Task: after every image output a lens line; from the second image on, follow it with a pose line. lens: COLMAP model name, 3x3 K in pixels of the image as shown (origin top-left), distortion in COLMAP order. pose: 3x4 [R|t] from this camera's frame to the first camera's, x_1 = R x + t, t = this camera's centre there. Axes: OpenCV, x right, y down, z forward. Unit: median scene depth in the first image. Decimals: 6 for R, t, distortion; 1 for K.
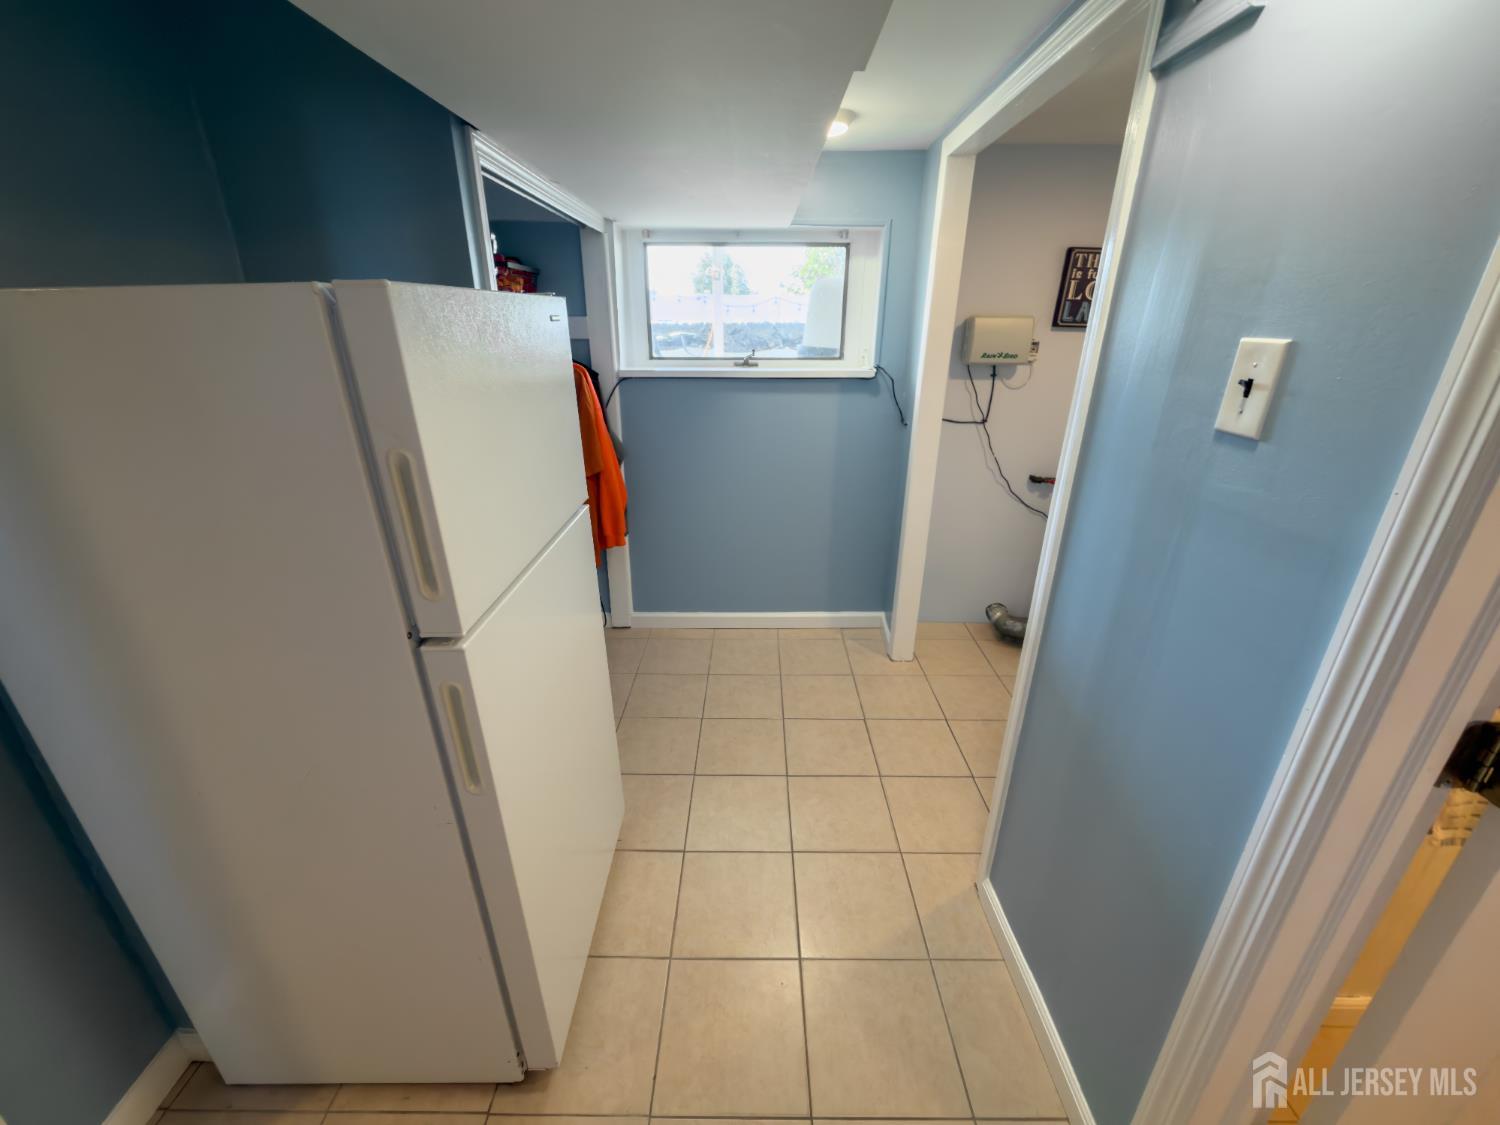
lens RADIAL K [[605.5, 0, 754.6], [0, 605.5, 563.7], [0, 0, 1]] dist [0.000265, -0.000181]
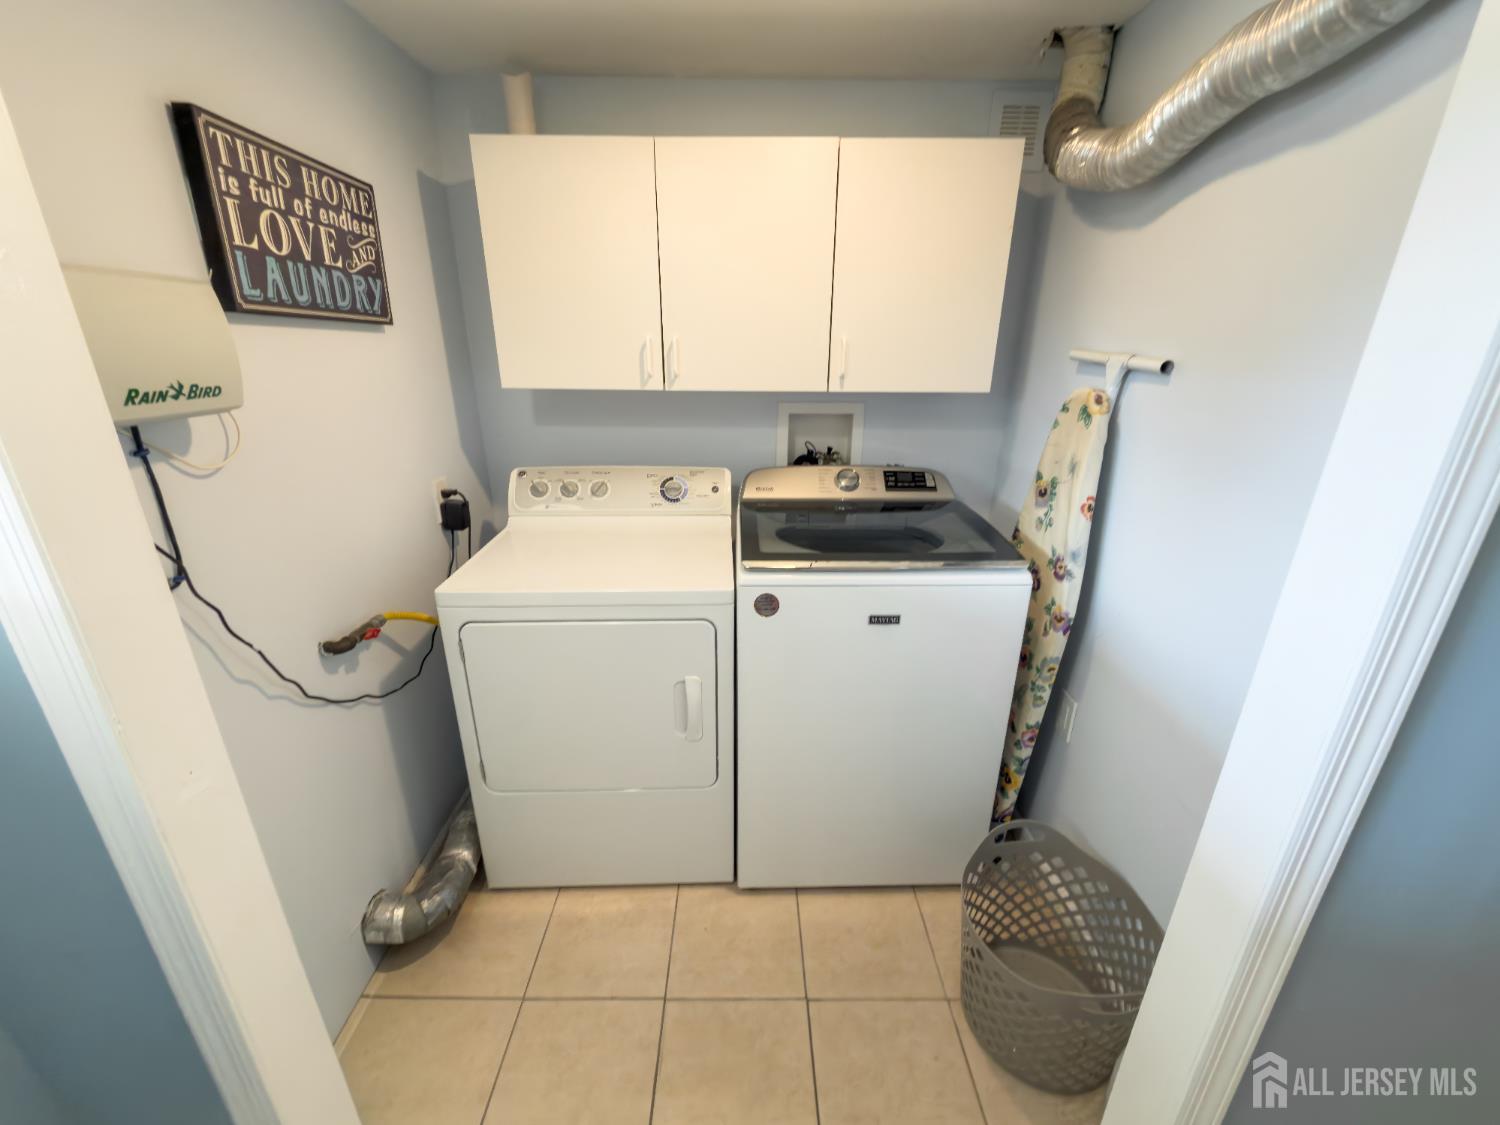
lens RADIAL K [[605.5, 0, 746.7], [0, 605.5, 560.0], [0, 0, 1]] dist [0.000265, -0.000181]
pose [[-0.014711, -0.349685, 0.936752, 0.056043], [0.375516, 0.866343, 0.329299, -0.255372], [-0.926699, 0.356609, 0.118567, 0.700391]]
